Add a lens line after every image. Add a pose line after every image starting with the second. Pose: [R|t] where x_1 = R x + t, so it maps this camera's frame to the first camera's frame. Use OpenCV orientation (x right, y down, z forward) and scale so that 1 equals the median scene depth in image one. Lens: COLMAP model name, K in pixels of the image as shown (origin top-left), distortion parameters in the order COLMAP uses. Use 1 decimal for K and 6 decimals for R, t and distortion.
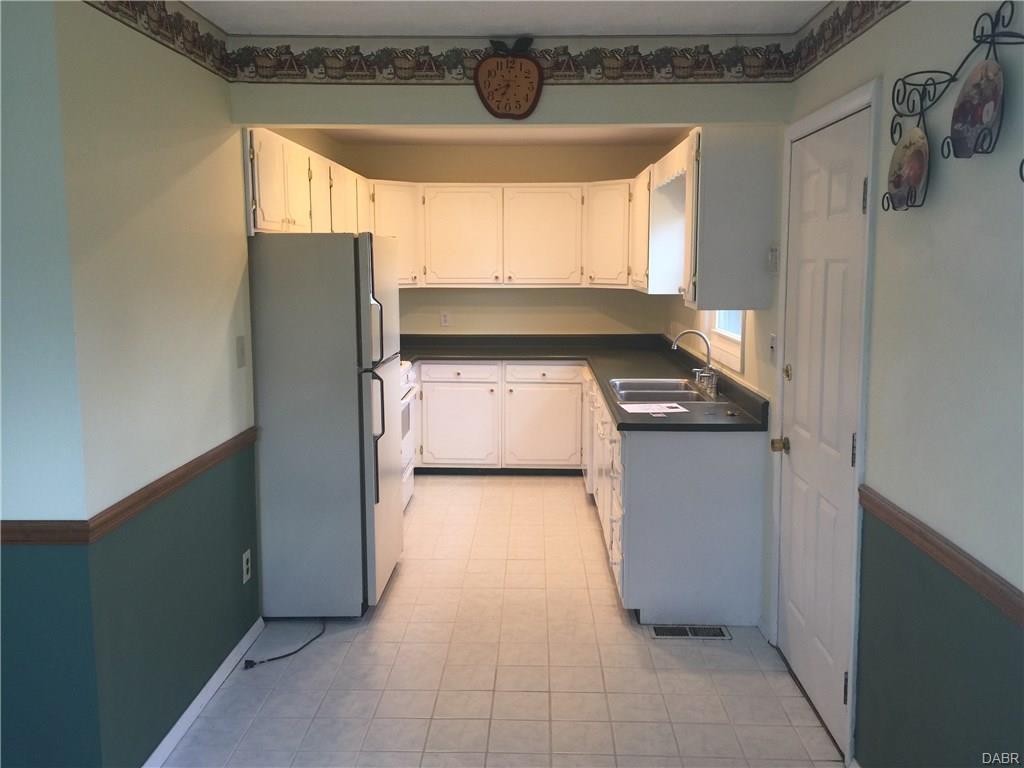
lens RADIAL K [[875.6, 0, 512.2], [0, 875.6, 387.3], [0, 0, 1]] dist [0.084862, 0.009519]
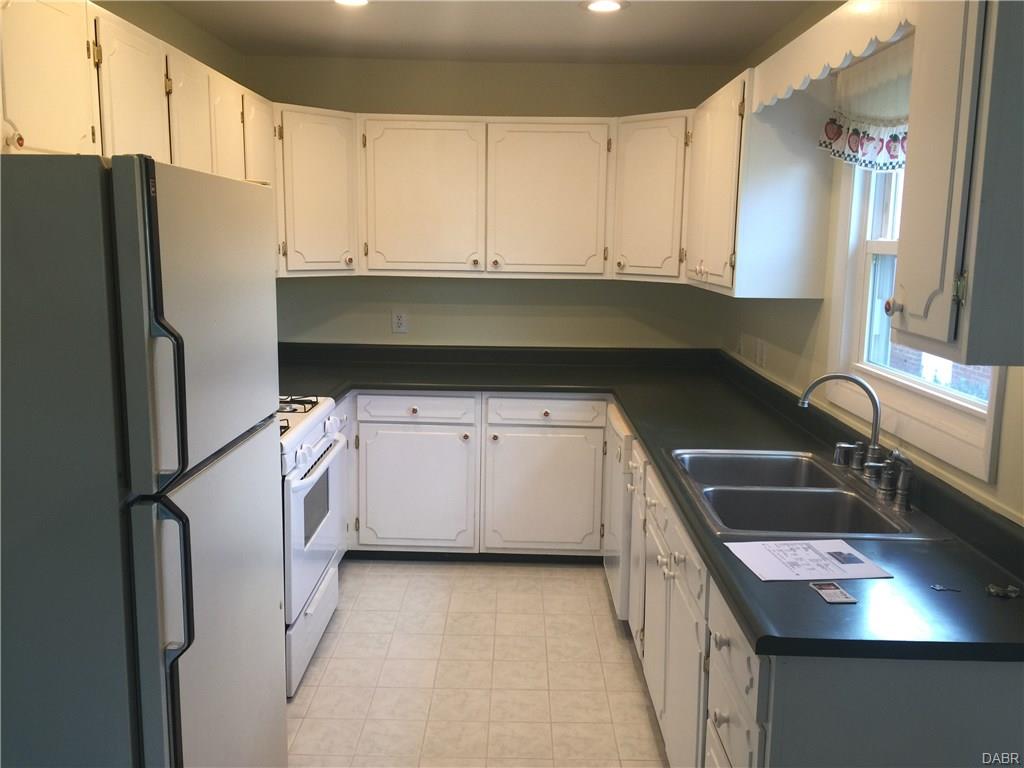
lens RADIAL K [[875.6, 0, 511.7], [0, 875.6, 381.8], [0, 0, 1]] dist [0.084862, 0.009519]
pose [[0.999745, 0.012511, 0.018781, -0.001999], [-0.012876, 0.999728, 0.019462, -0.050374], [-0.018532, -0.019699, 0.999634, 0.352838]]
